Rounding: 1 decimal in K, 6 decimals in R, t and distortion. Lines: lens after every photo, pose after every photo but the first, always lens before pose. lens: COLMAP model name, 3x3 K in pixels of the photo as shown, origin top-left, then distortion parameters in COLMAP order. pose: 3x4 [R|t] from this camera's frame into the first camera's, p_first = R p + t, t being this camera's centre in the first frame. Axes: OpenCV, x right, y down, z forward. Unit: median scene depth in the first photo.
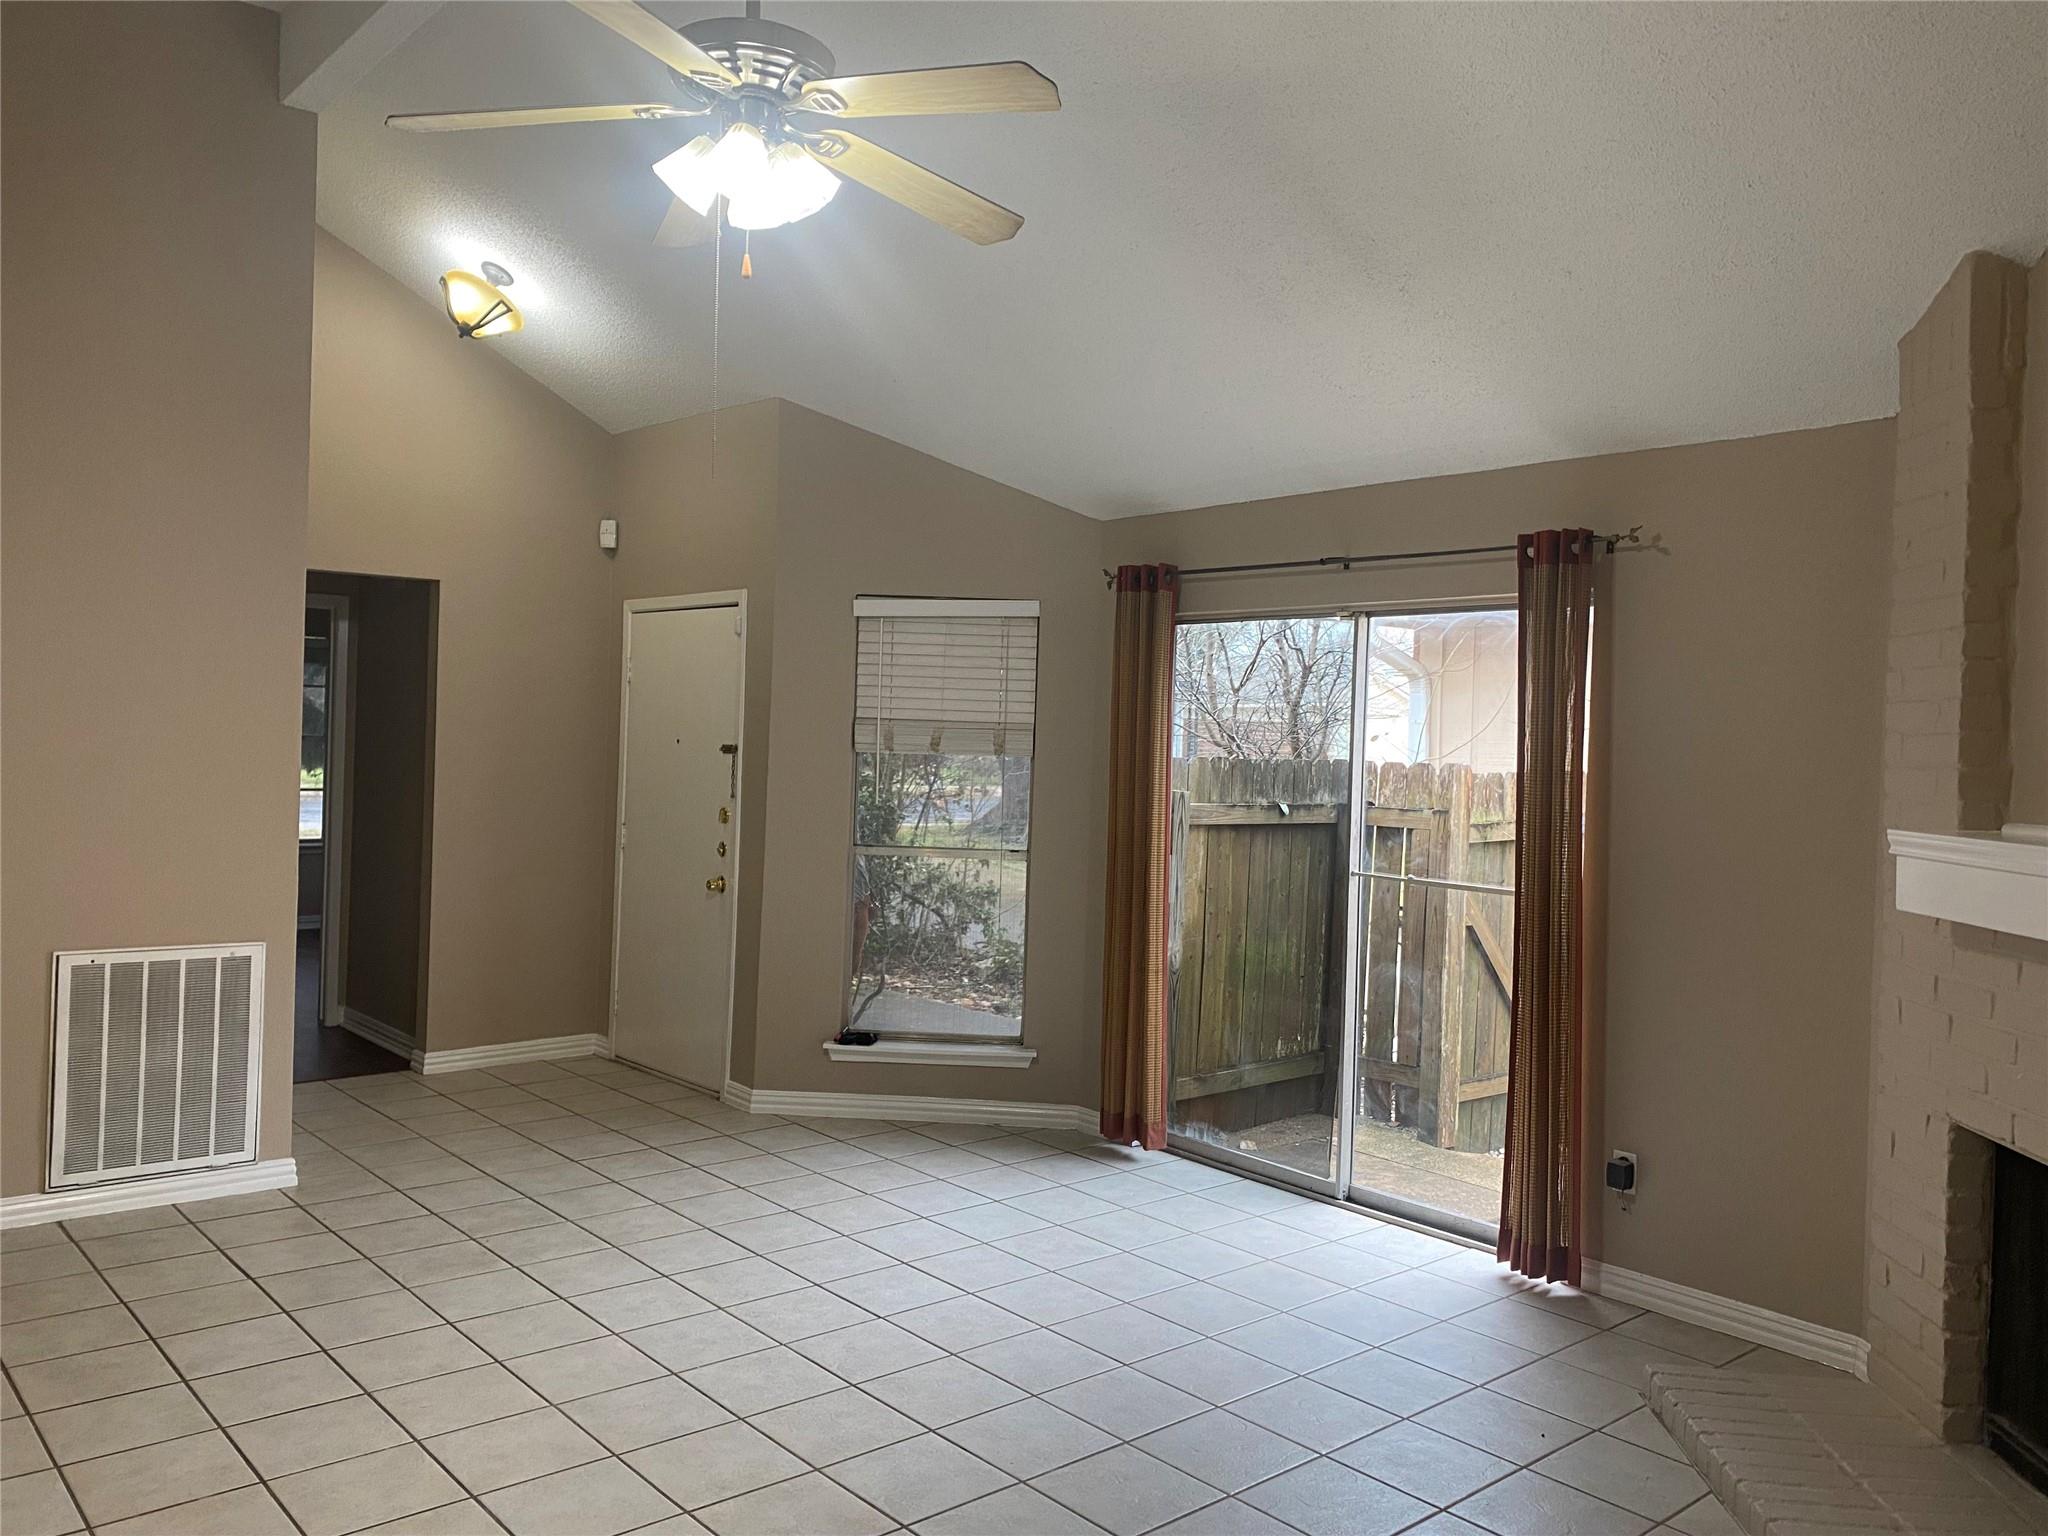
lens RADIAL K [[1545.8, 0, 1036.6], [0, 1545.8, 742.2], [0, 0, 1]] dist [0.092138, -0.110766]
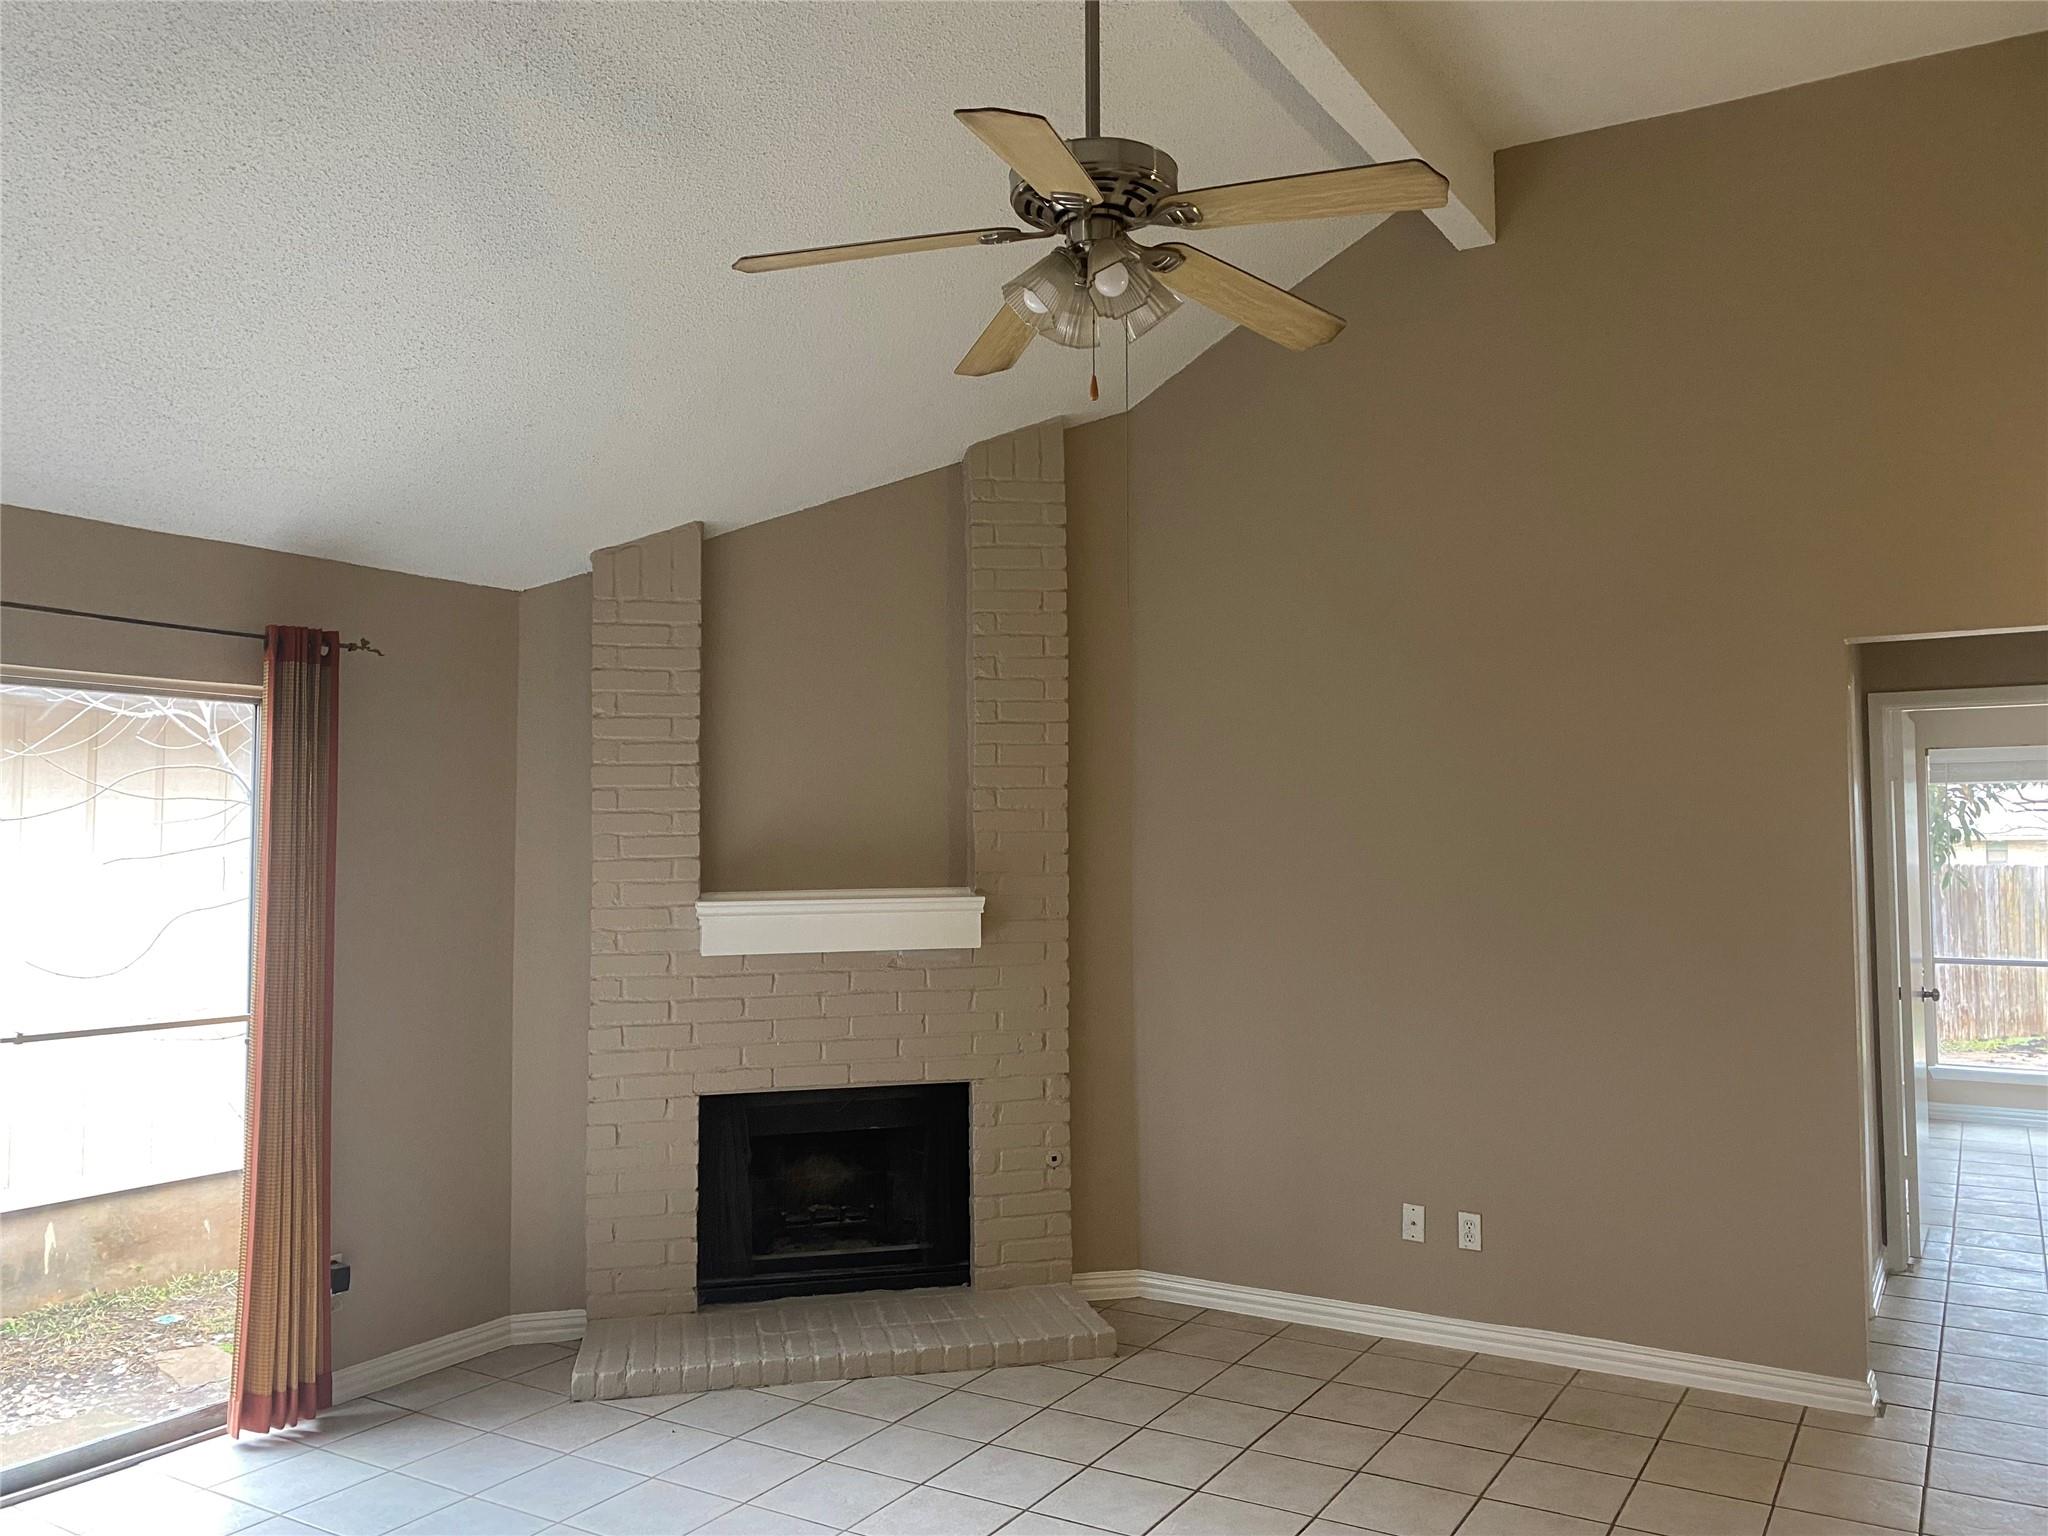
lens RADIAL K [[1584.1, 0, 1024.0], [0, 1584.1, 768.0], [0, 0, 1]] dist [0.004907, 0.000160]
pose [[-0.291772, 0.017123, 0.956335, -0.724101], [0.001370, 0.999846, -0.017484, -0.029945], [-0.956487, -0.003791, -0.291750, 0.877940]]
